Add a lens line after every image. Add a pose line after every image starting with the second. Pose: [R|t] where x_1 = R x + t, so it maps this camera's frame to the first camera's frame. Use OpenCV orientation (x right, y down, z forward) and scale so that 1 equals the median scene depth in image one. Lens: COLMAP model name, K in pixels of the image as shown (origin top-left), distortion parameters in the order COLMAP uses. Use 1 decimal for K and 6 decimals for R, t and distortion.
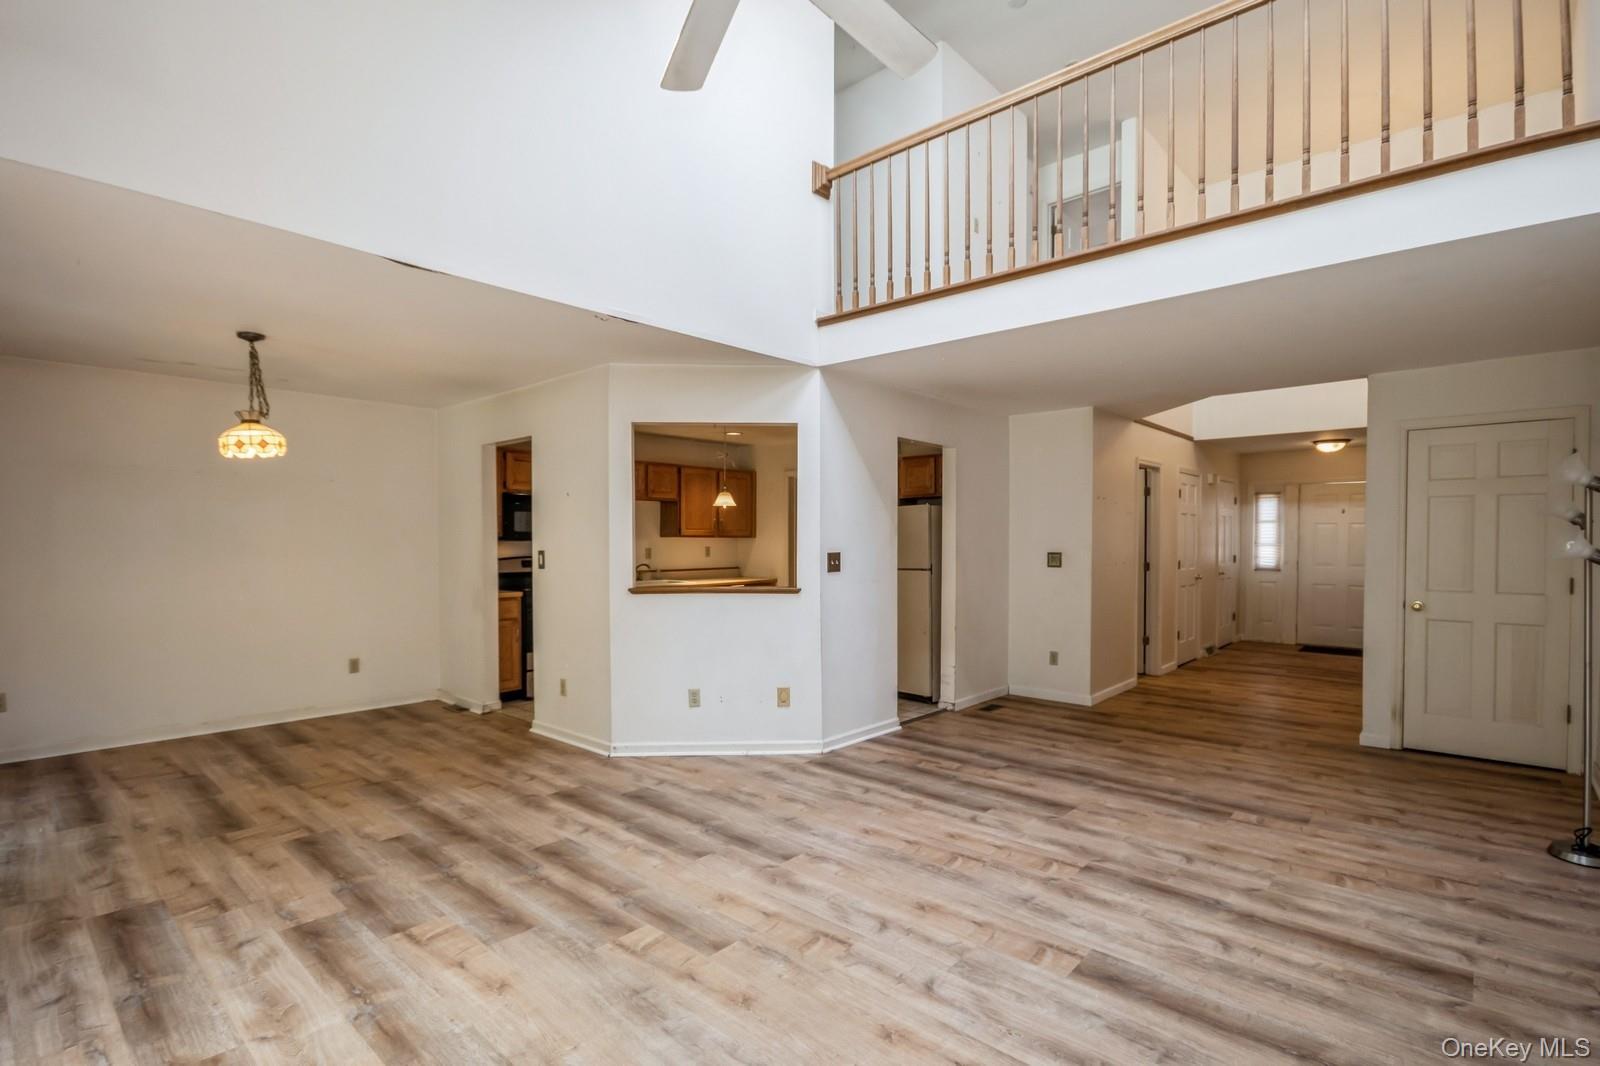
lens RADIAL K [[755.2, 0, 803.1], [0, 755.2, 550.5], [0, 0, 1]] dist [0.014349, -0.015982]
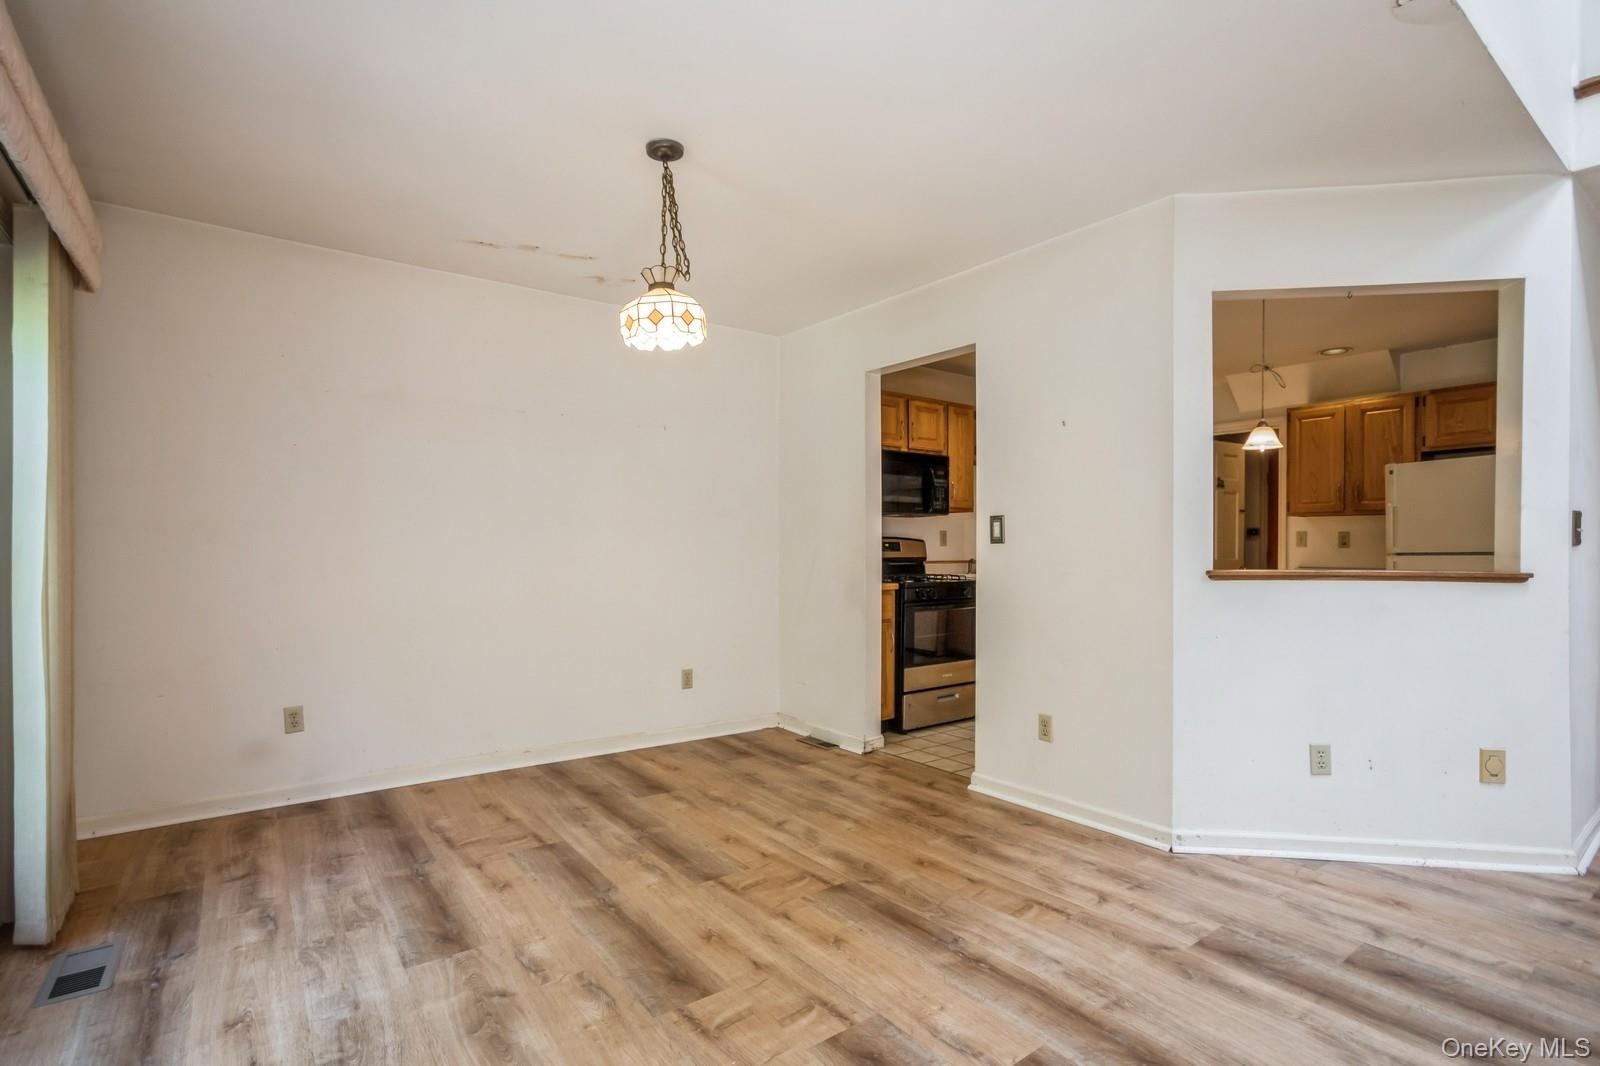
lens RADIAL K [[769.7, 0, 803.9], [0, 769.7, 555.0], [0, 0, 1]] dist [-0.061513, 0.047344]
pose [[0.981491, 0.003997, -0.191468, -0.495671], [-0.004455, 0.999988, -0.001964, 0.046846], [0.191458, 0.002780, 0.981497, 0.415478]]
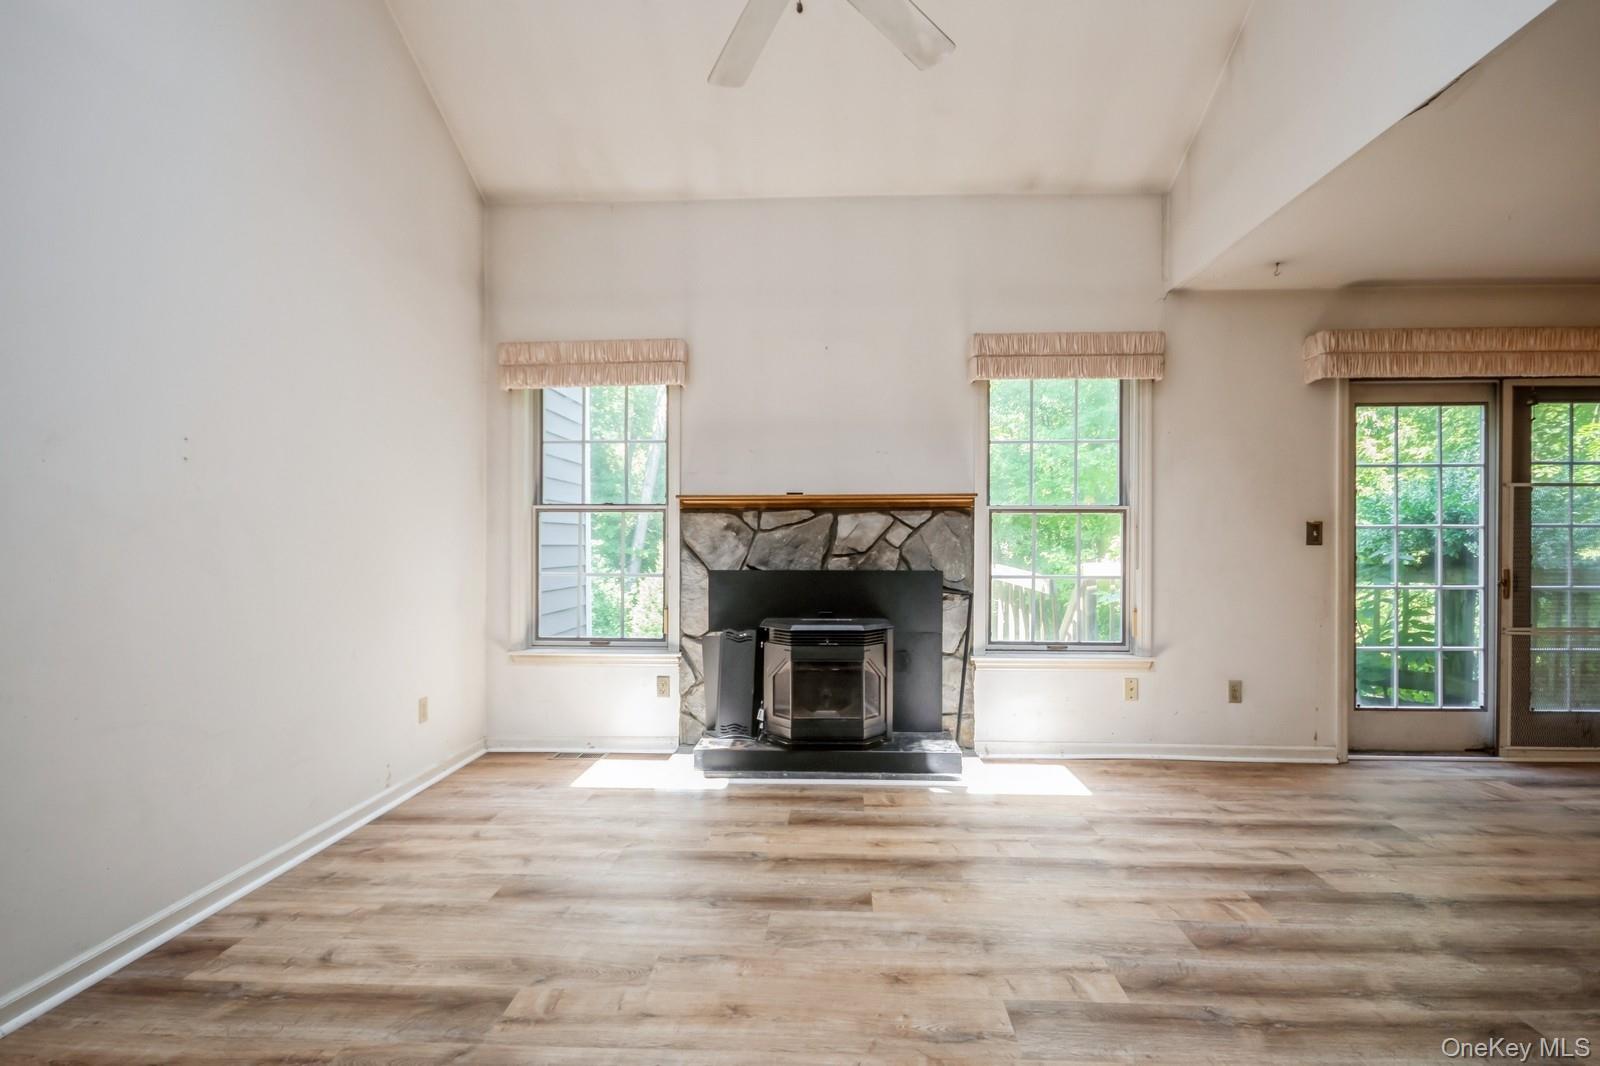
lens RADIAL K [[784.3, 0, 801.8], [0, 784.3, 545.5], [0, 0, 1]] dist [-0.000870, -0.000798]
pose [[-0.775292, 0.002377, -0.631599, 0.320810], [-0.011055, 0.999789, 0.017332, 0.038411], [0.631506, 0.020420, -0.775102, 0.888288]]
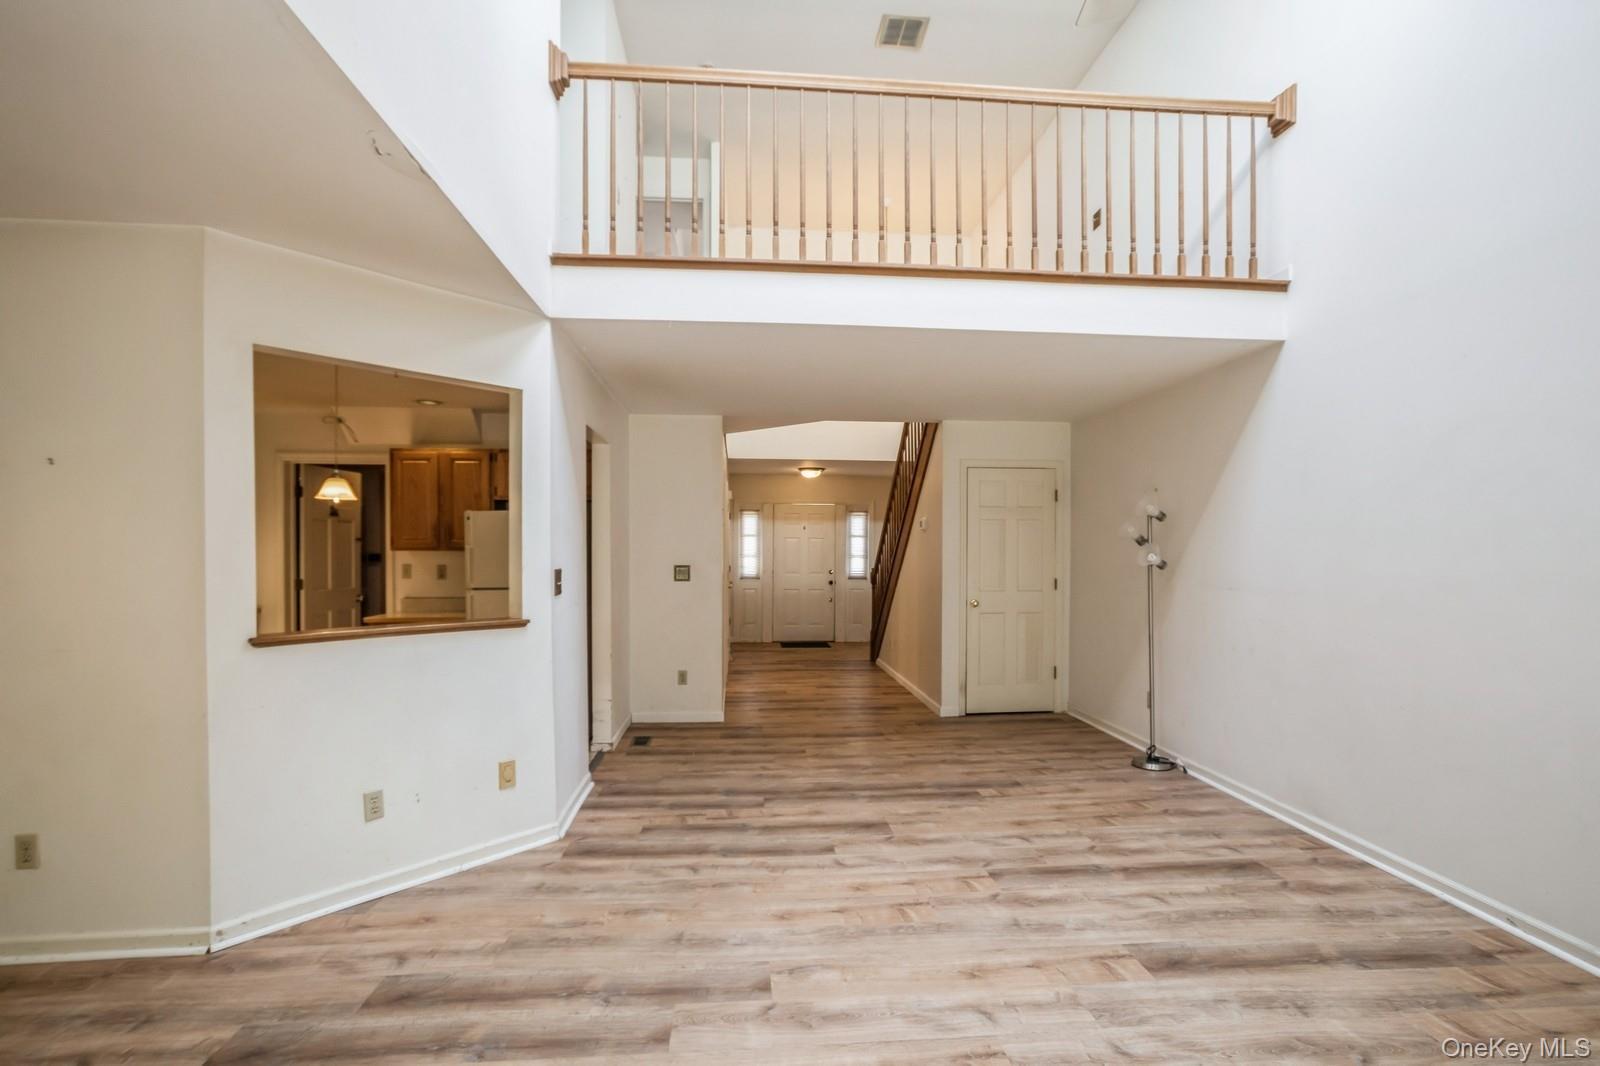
lens RADIAL K [[769.7, 0, 803.9], [0, 769.7, 555.0], [0, 0, 1]] dist [-0.061513, 0.047344]
pose [[0.684538, -0.002602, 0.728973, -0.415586], [0.009252, 0.999944, -0.005120, -0.005571], [-0.728919, 0.010250, 0.684524, 0.369444]]
